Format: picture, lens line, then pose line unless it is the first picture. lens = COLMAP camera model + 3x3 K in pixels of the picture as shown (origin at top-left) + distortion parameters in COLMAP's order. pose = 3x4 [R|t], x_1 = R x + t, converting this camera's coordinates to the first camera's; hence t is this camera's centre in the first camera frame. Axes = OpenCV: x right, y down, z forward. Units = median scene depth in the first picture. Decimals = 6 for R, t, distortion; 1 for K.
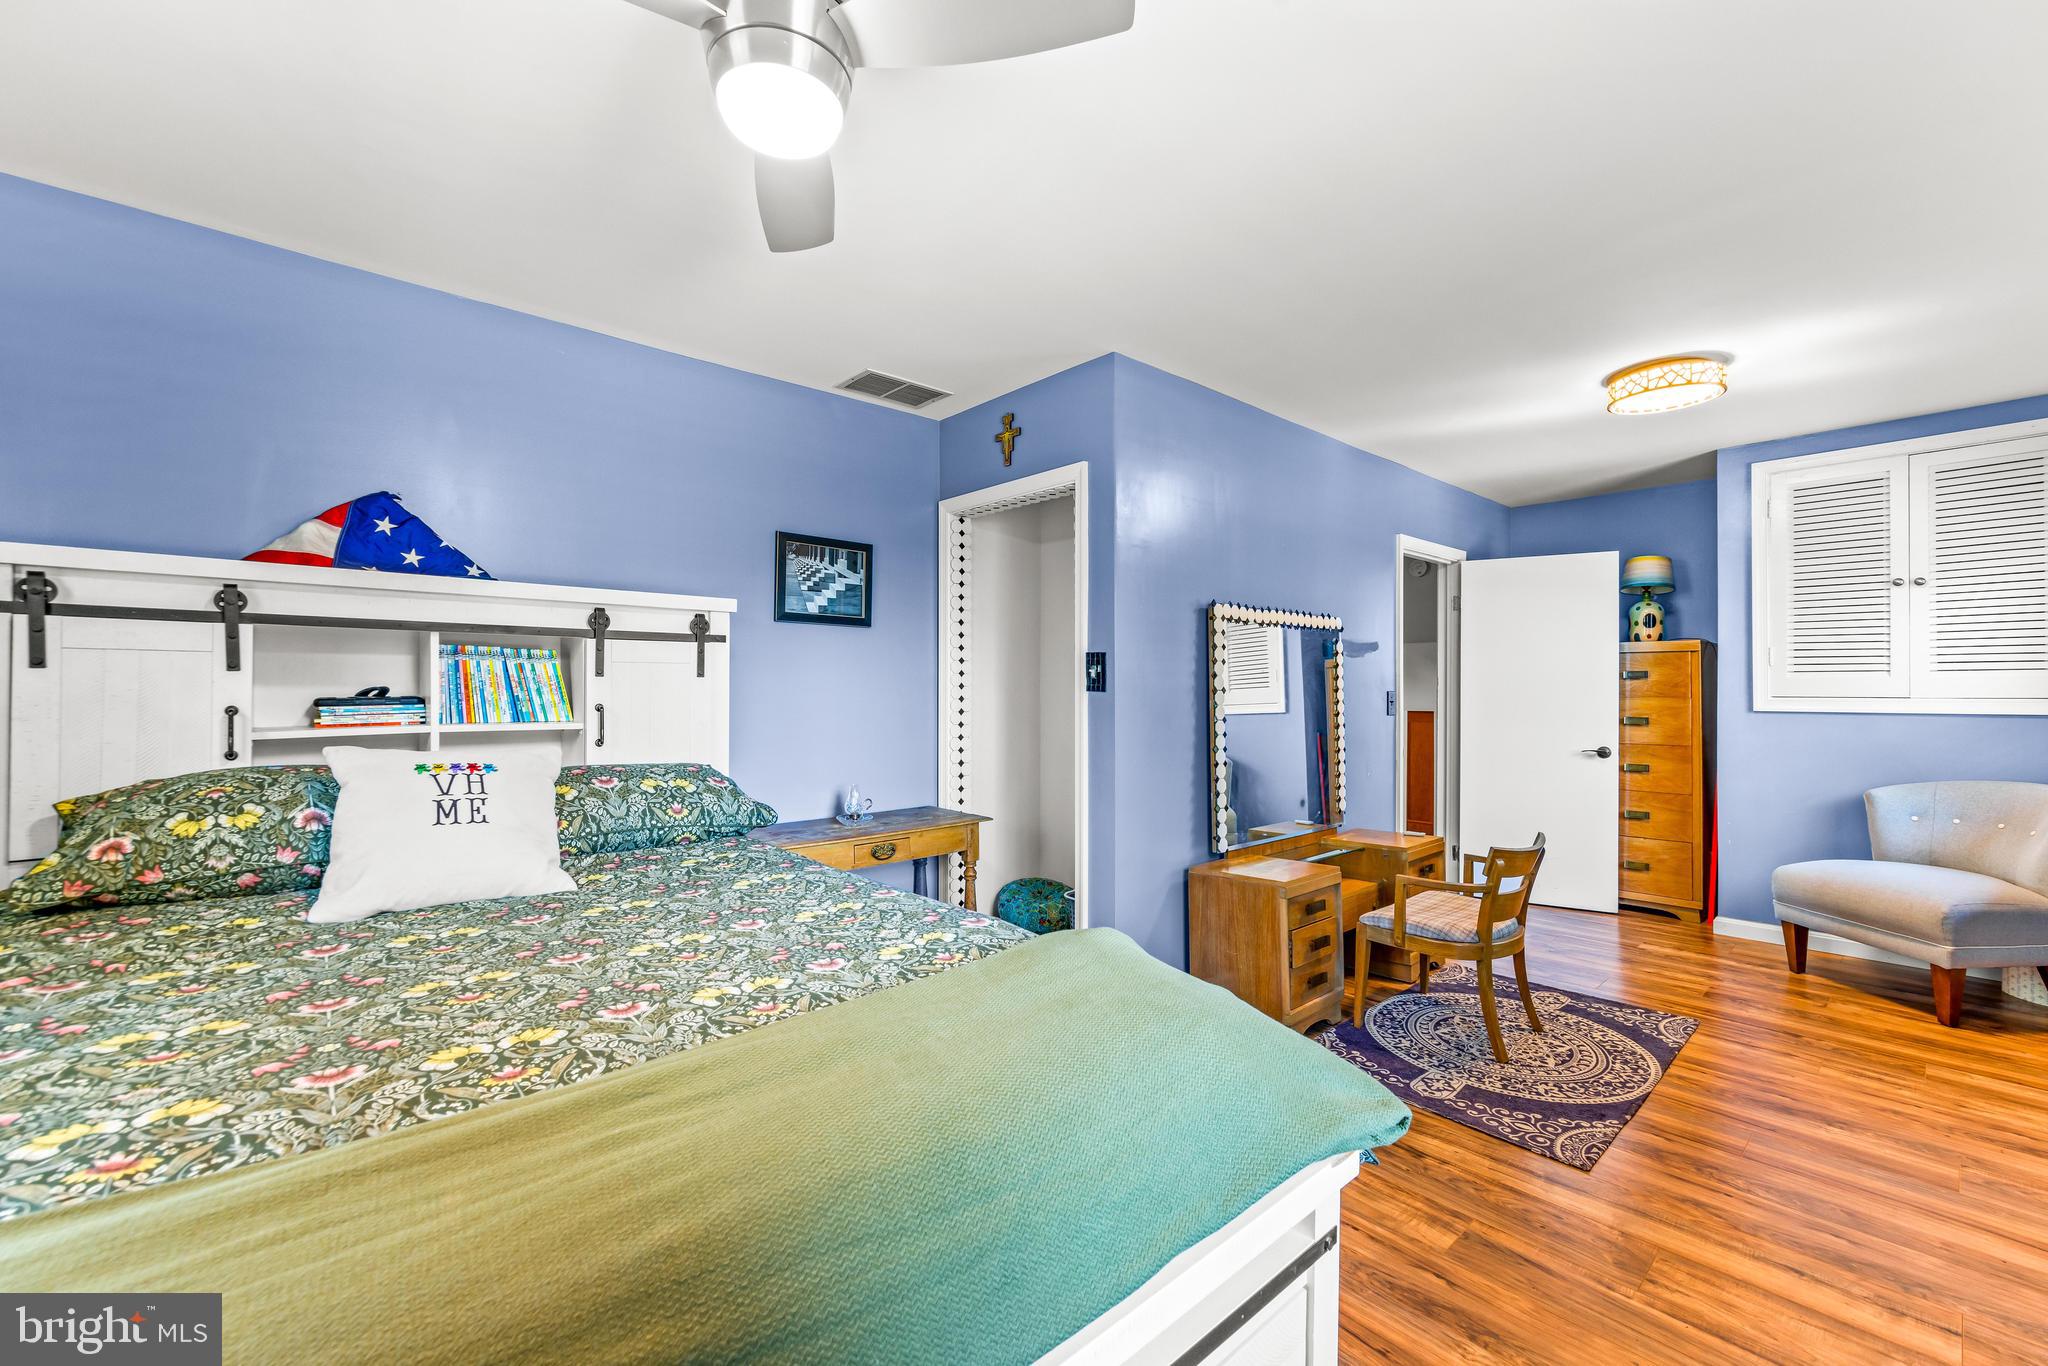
lens RADIAL K [[838.1, 0, 1066.3], [0, 838.1, 682.5], [0, 0, 1]] dist [-0.000586, -0.000187]
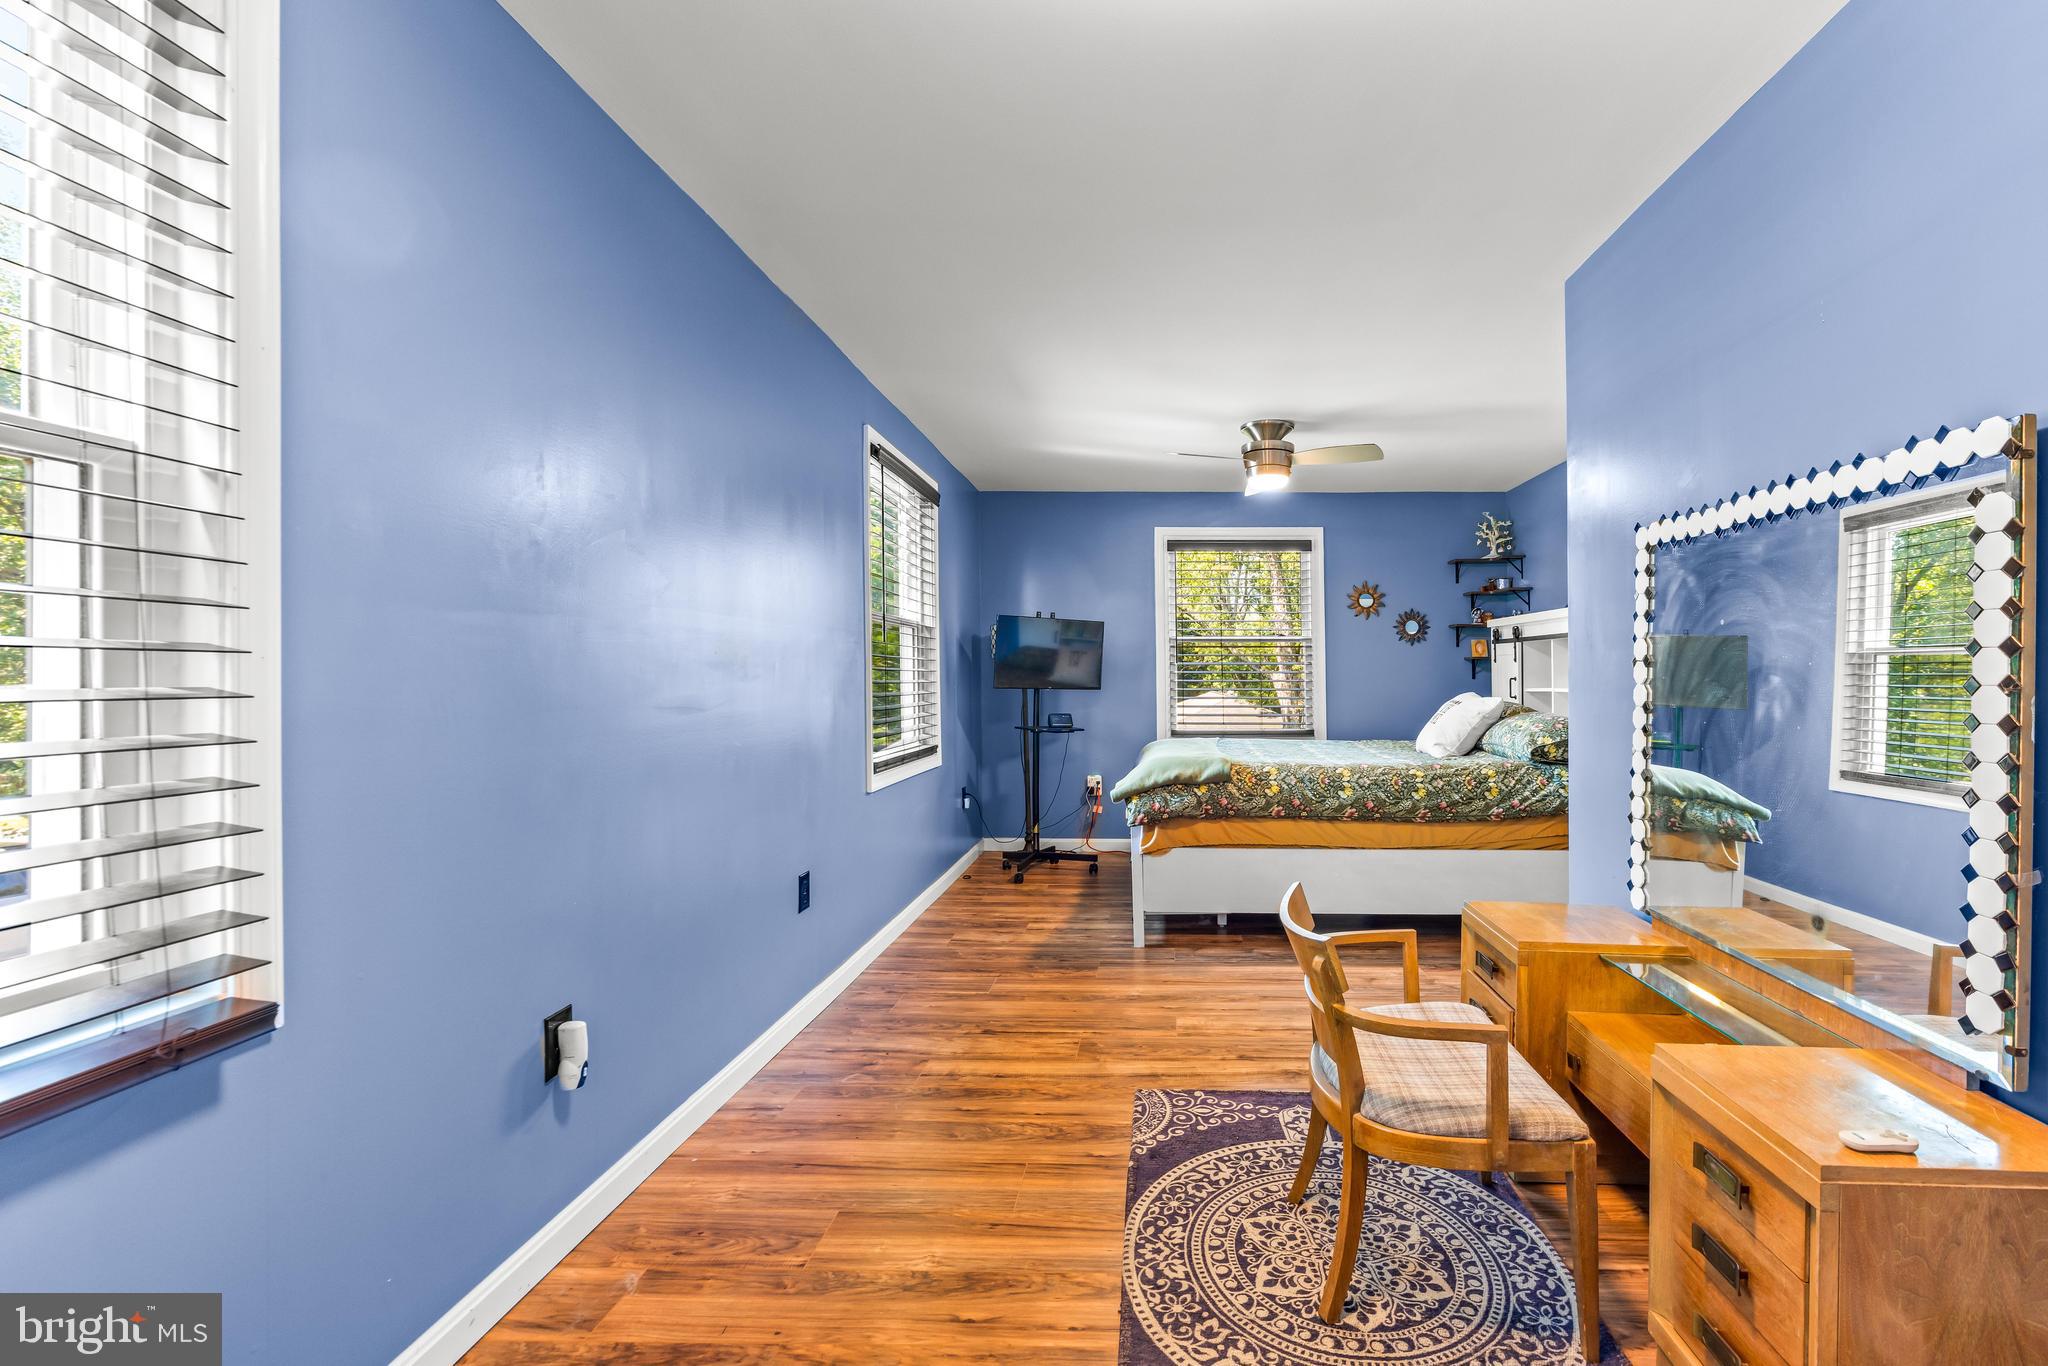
lens RADIAL K [[817.0, 0, 1020.4], [0, 817.0, 686.0], [0, 0, 1]] dist [-0.000773, -0.000291]
pose [[-0.796497, 0.005633, -0.604616, 1.254770], [0.001151, 0.999969, 0.007799, 0.025954], [0.604641, 0.005516, -0.796479, 1.585227]]
